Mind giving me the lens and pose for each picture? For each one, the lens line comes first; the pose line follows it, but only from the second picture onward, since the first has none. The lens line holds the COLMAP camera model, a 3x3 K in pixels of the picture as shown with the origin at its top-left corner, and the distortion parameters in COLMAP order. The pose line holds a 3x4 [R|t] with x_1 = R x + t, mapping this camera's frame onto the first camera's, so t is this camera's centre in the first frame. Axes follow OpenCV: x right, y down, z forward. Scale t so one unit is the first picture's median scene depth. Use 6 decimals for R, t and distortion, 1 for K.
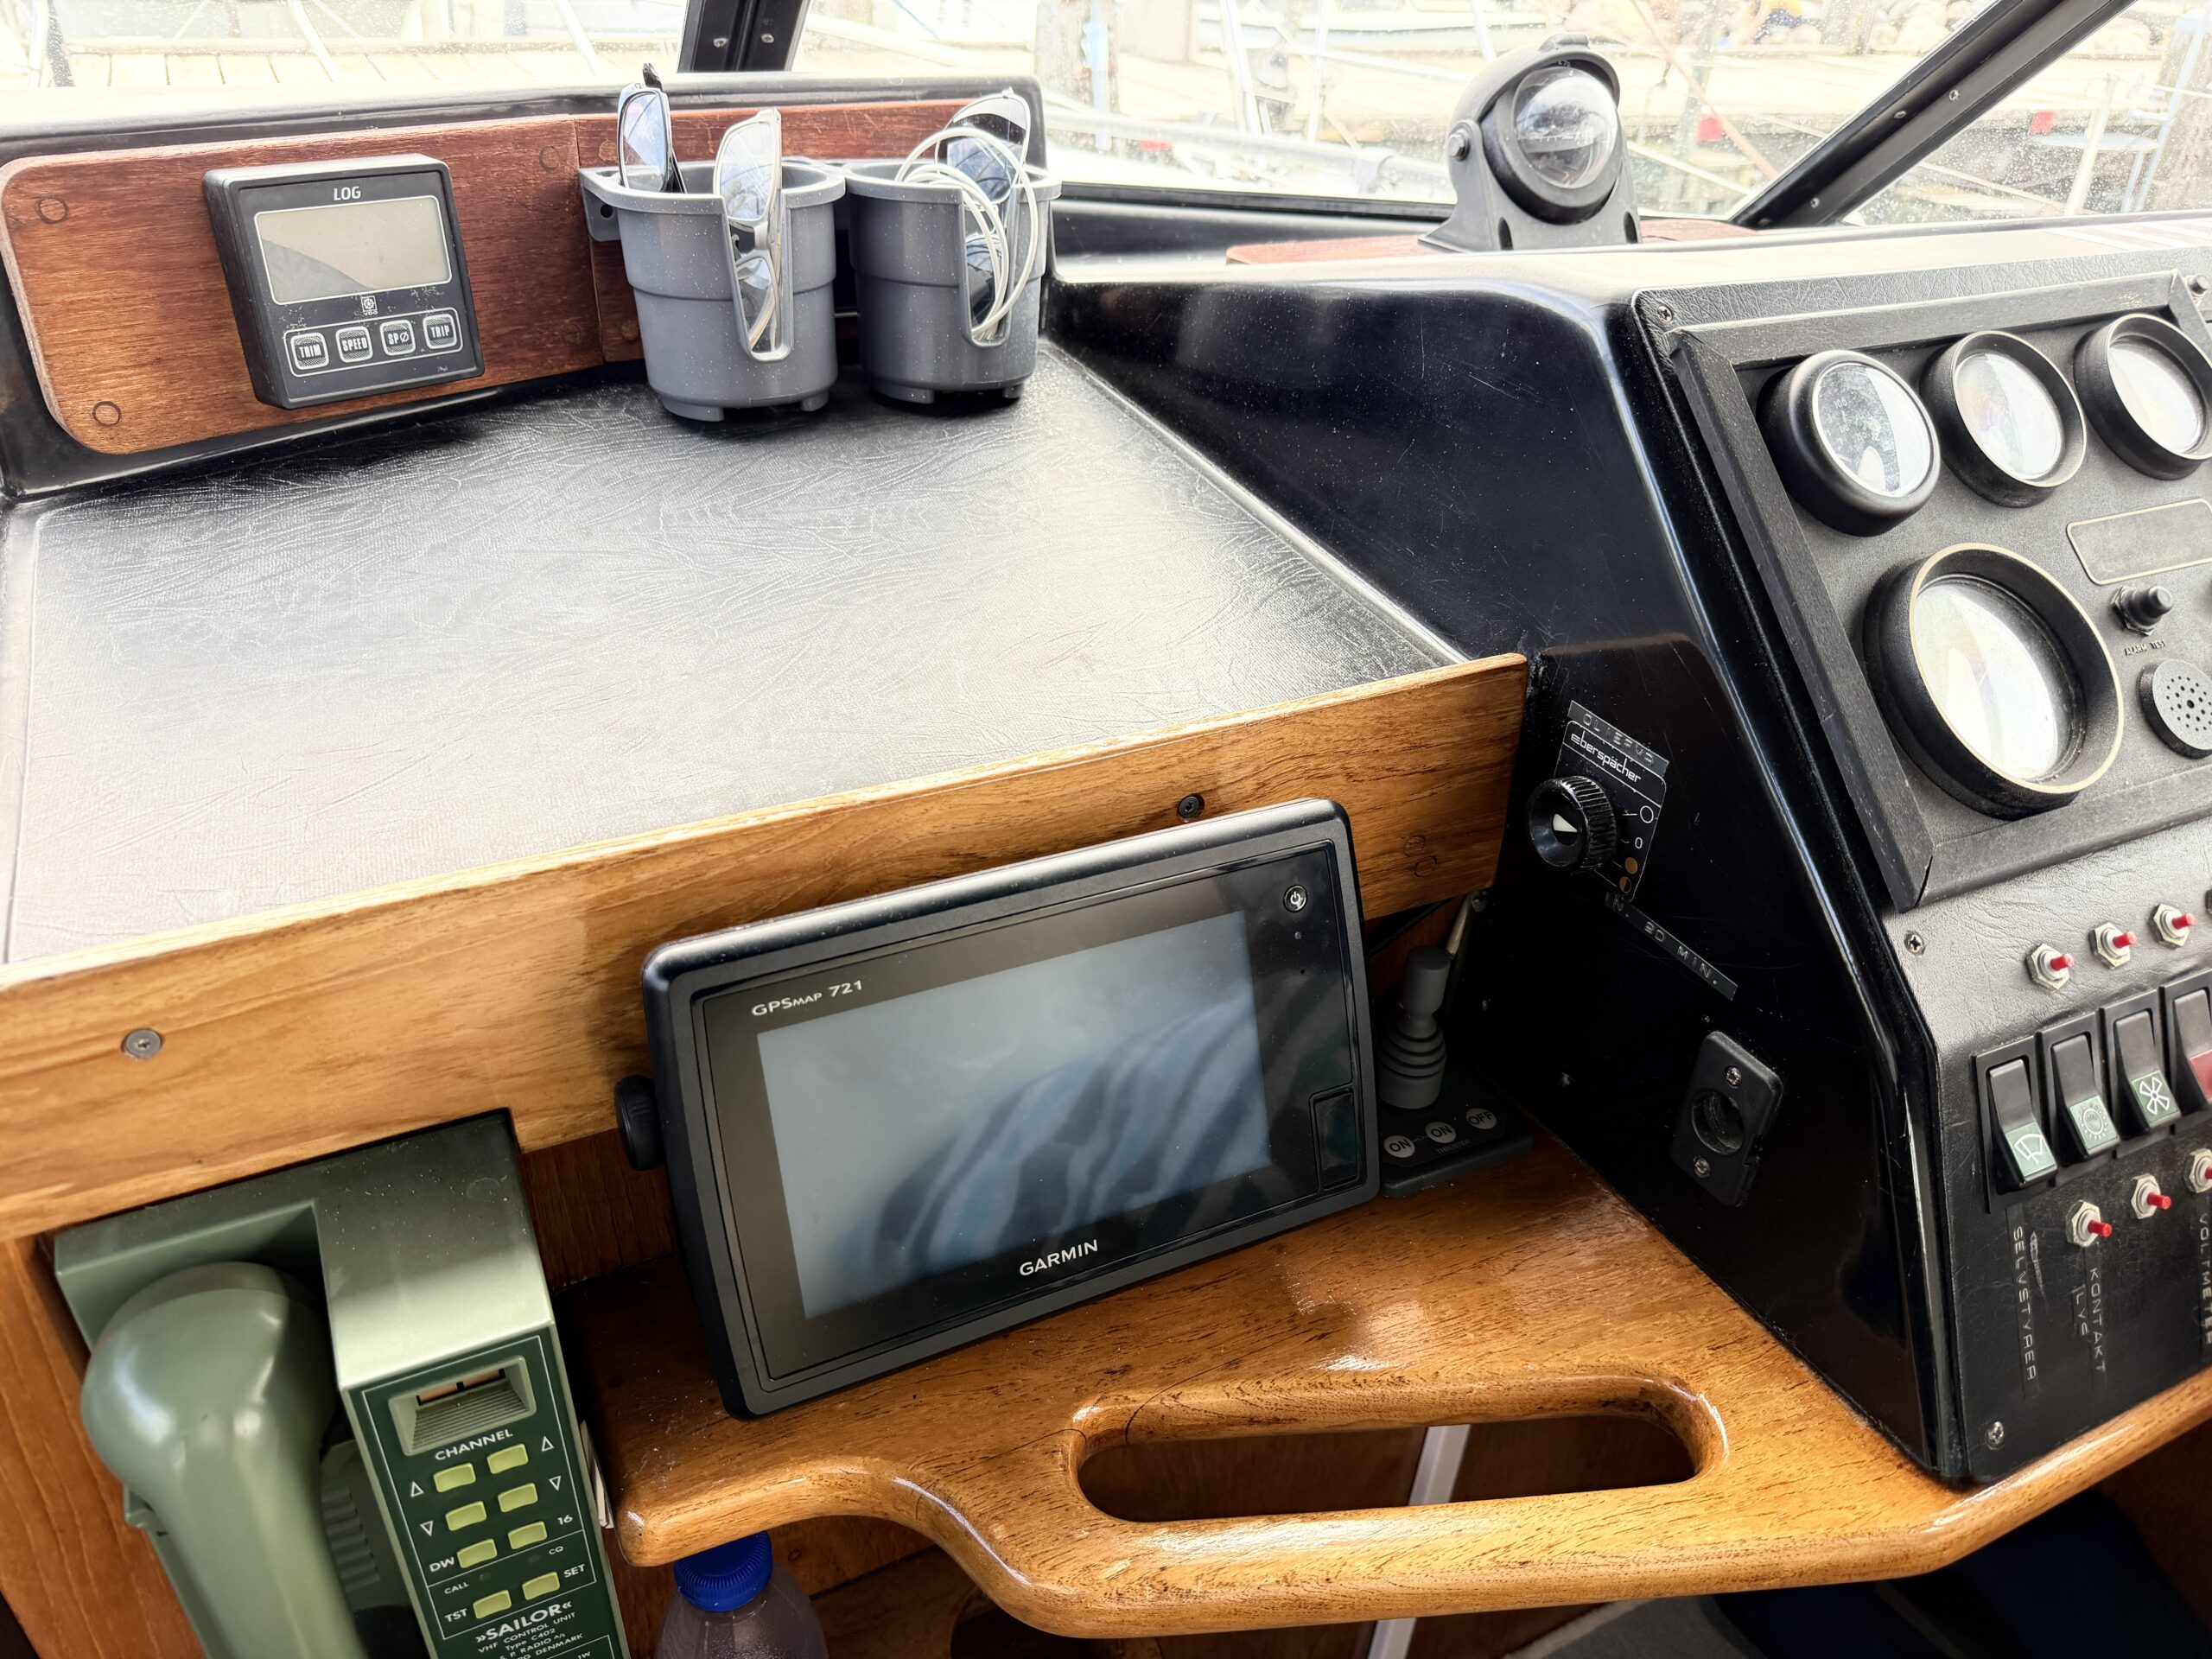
lens RADIAL K [[1615.9, 0, 1097.7], [0, 1615.9, 813.2], [0, 0, 1]] dist [0.007019, 0.000578]
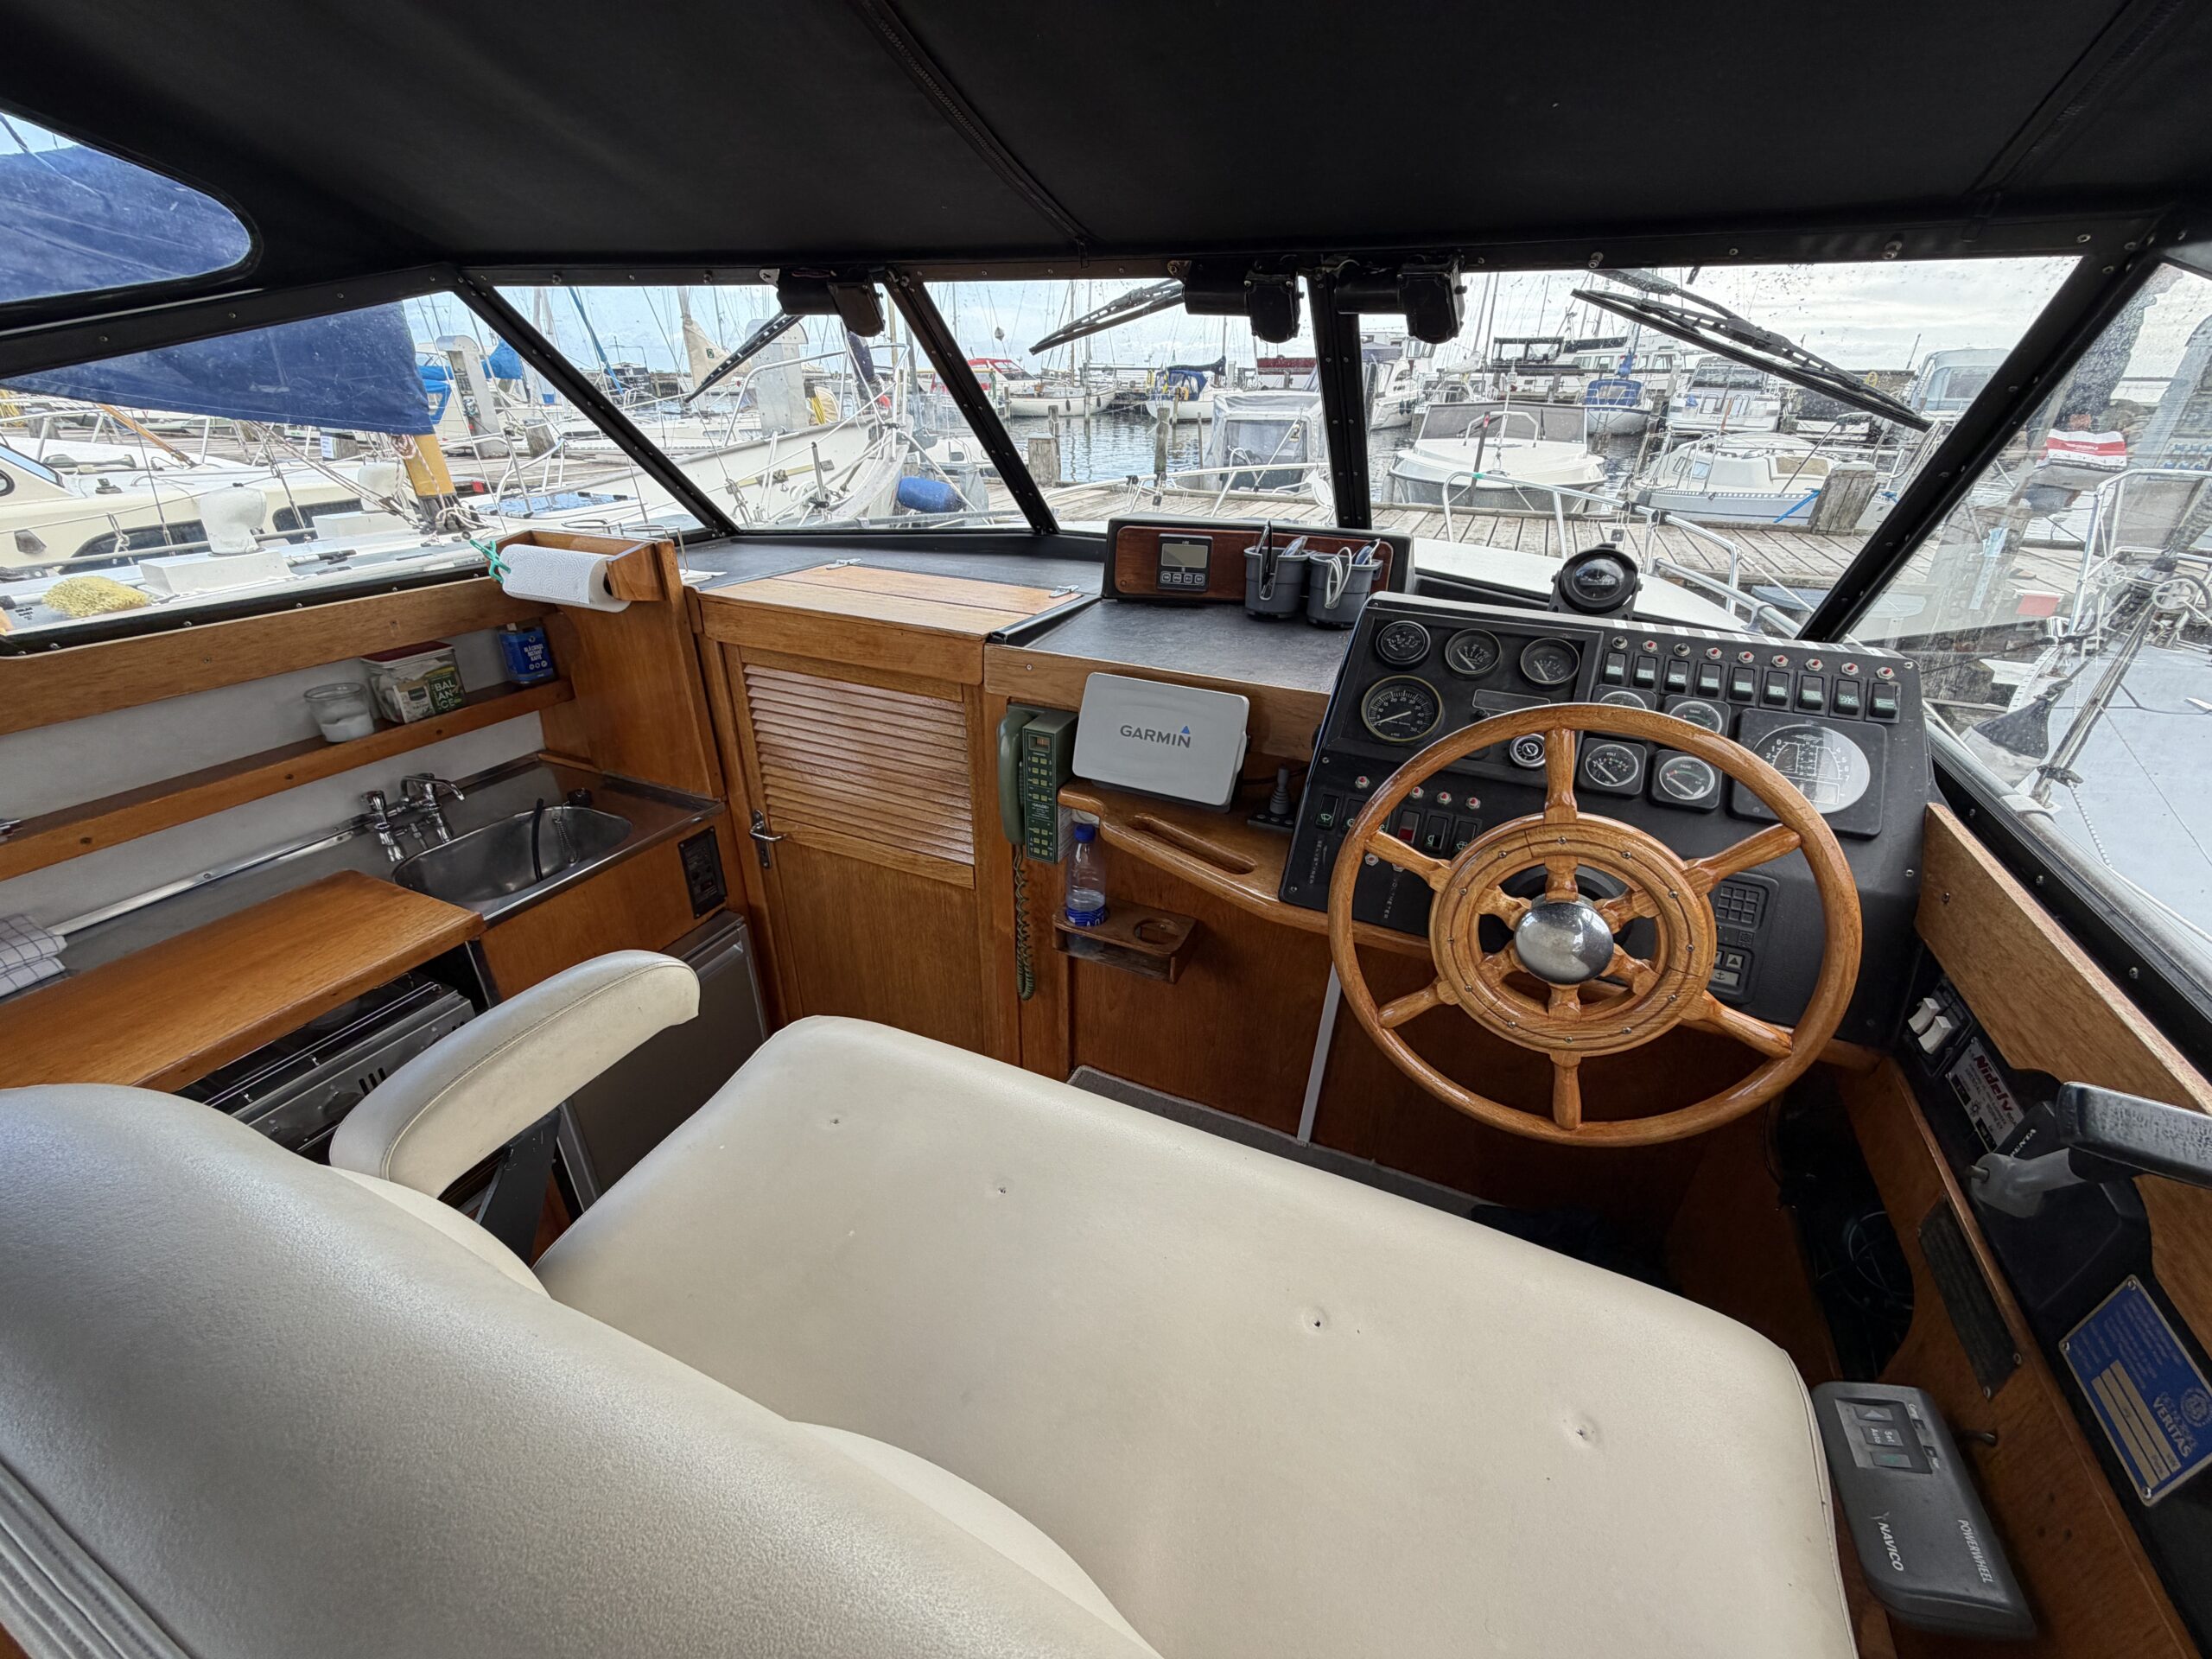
lens RADIAL K [[873.2, 0, 1109.1], [0, 873.2, 836.6], [0, 0, 1]] dist [-0.001701, -0.001180]
pose [[0.637209, 0.338431, -0.692408, 1.161153], [-0.397742, 0.913943, 0.080678, 0.194814], [0.660126, 0.223991, 0.716981, -0.538404]]
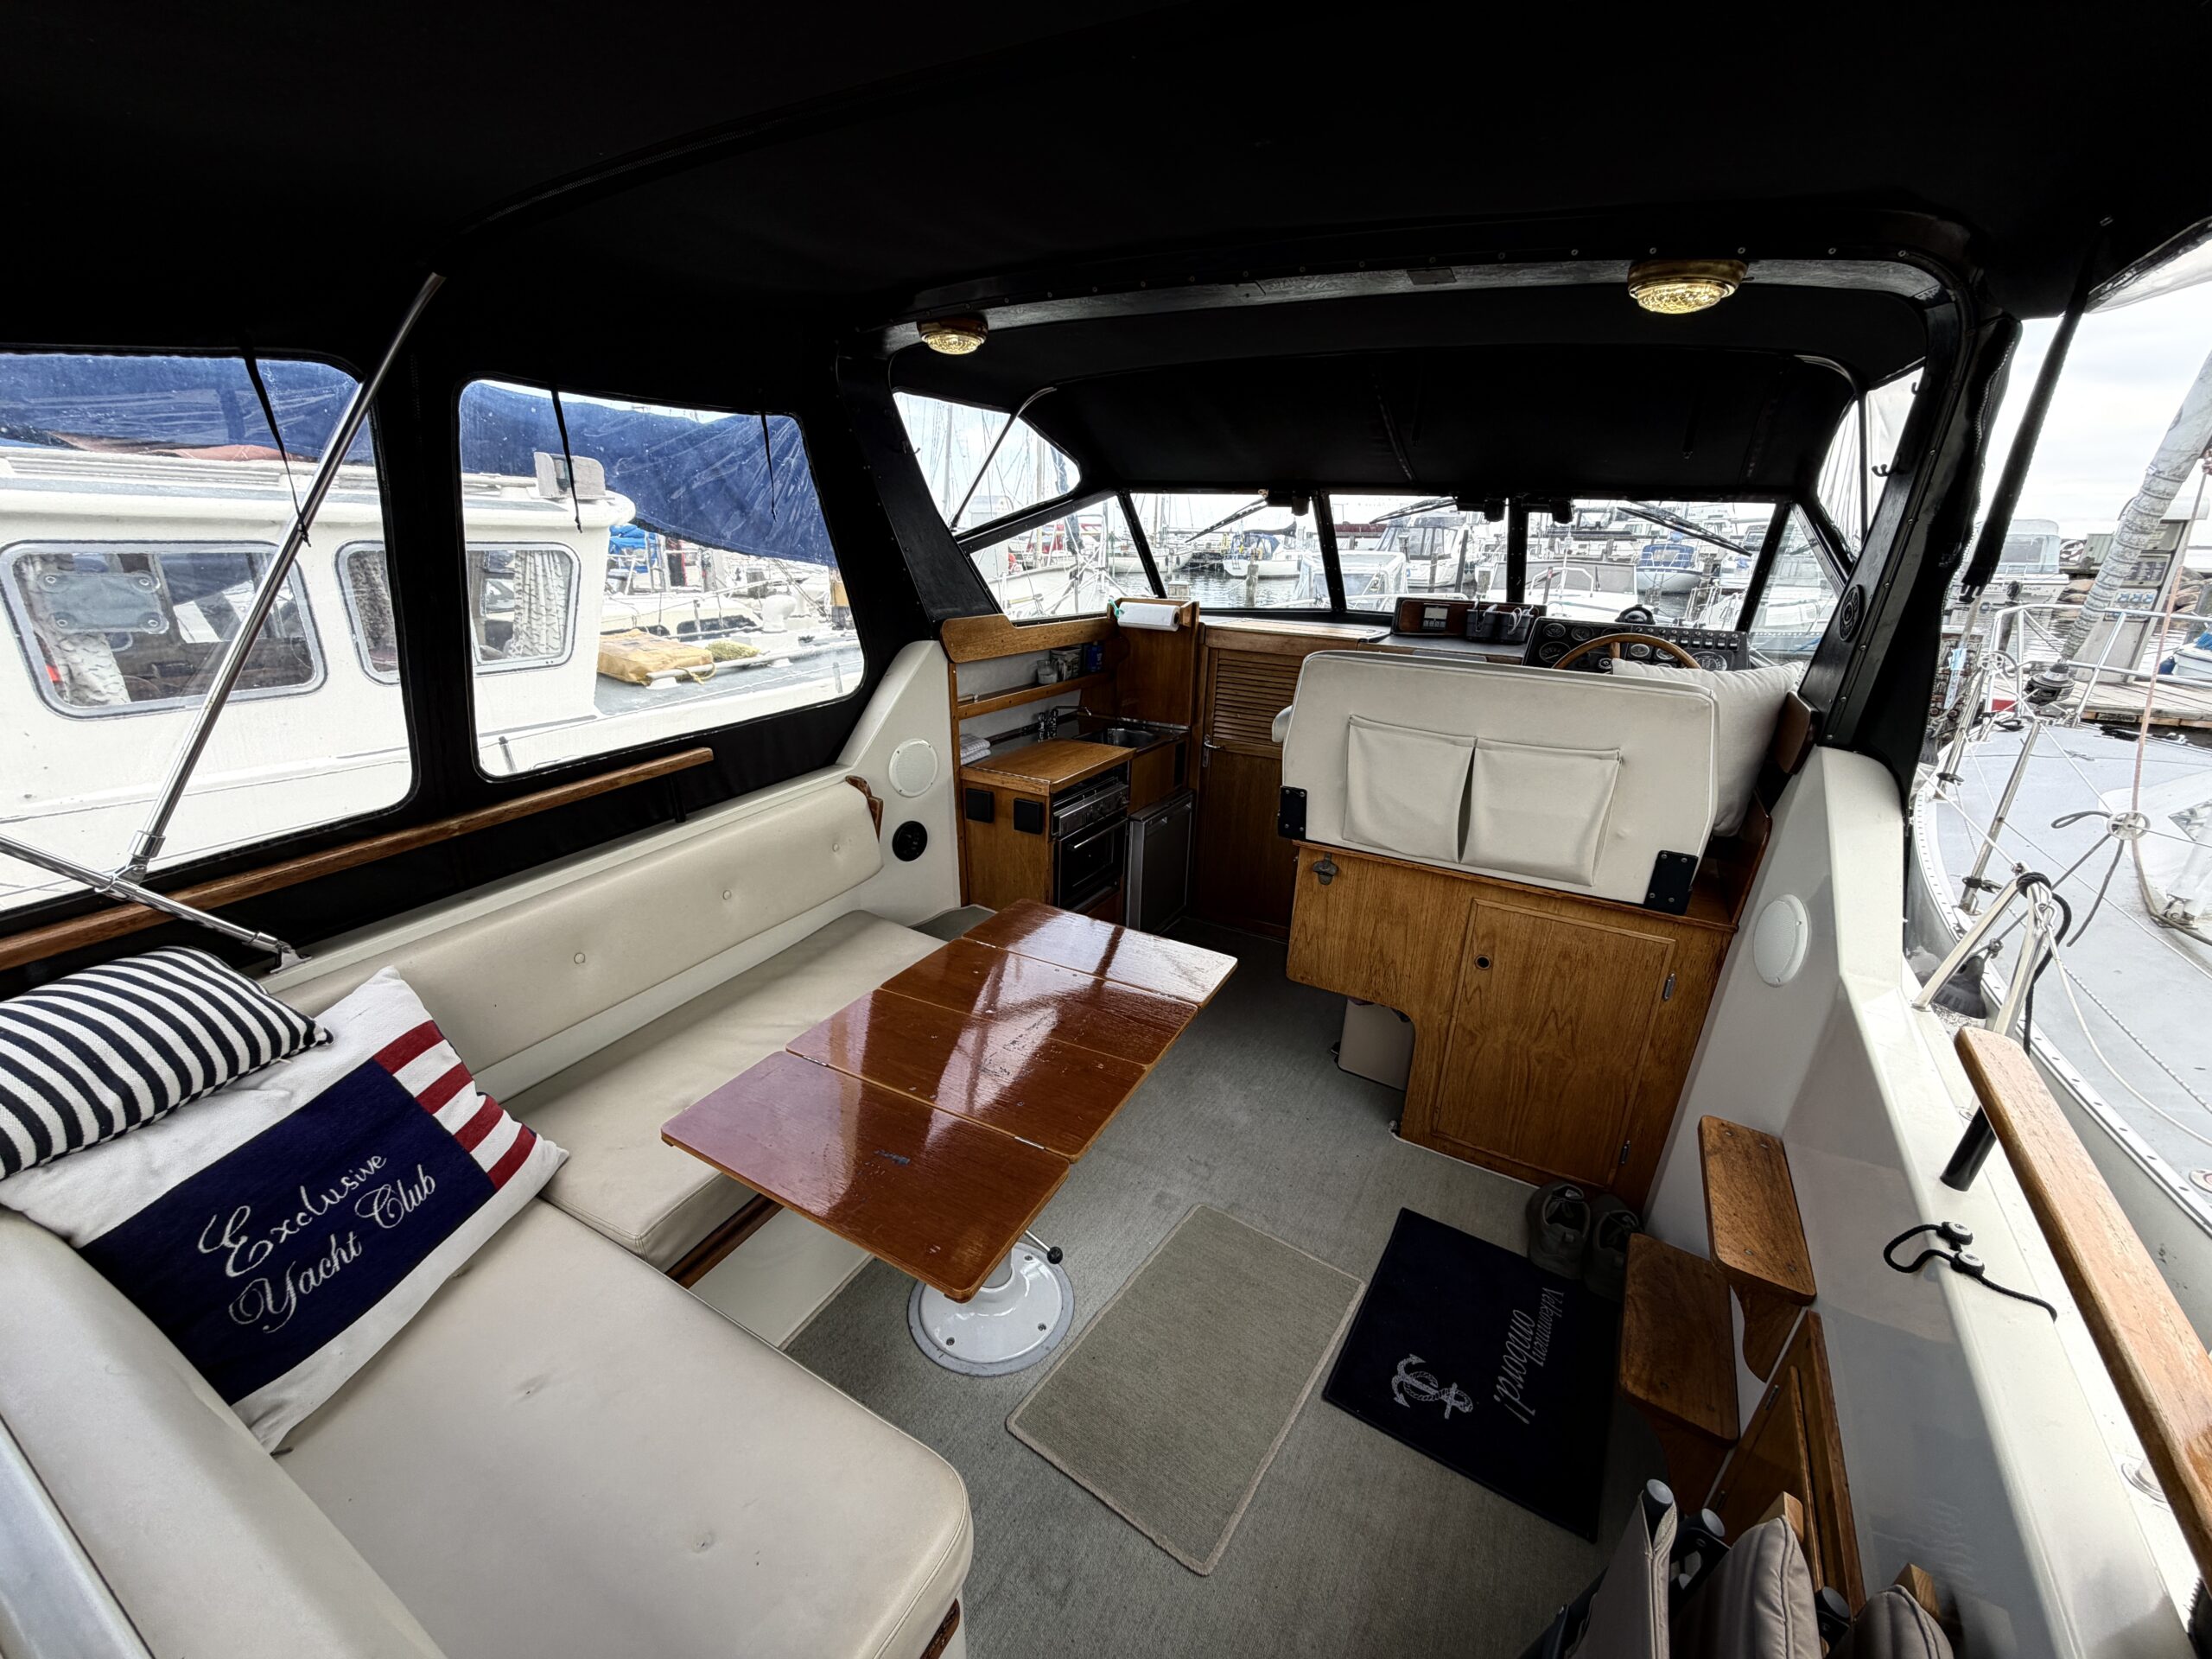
lens RADIAL K [[873.2, 0, 1109.0], [0, 873.2, 835.7], [0, 0, 1]] dist [-0.001701, -0.001180]
pose [[0.579842, 0.251292, -0.775007, 2.418246], [-0.434176, 0.900226, -0.032947, 1.616674], [0.689402, 0.355593, 0.631093, -2.703103]]
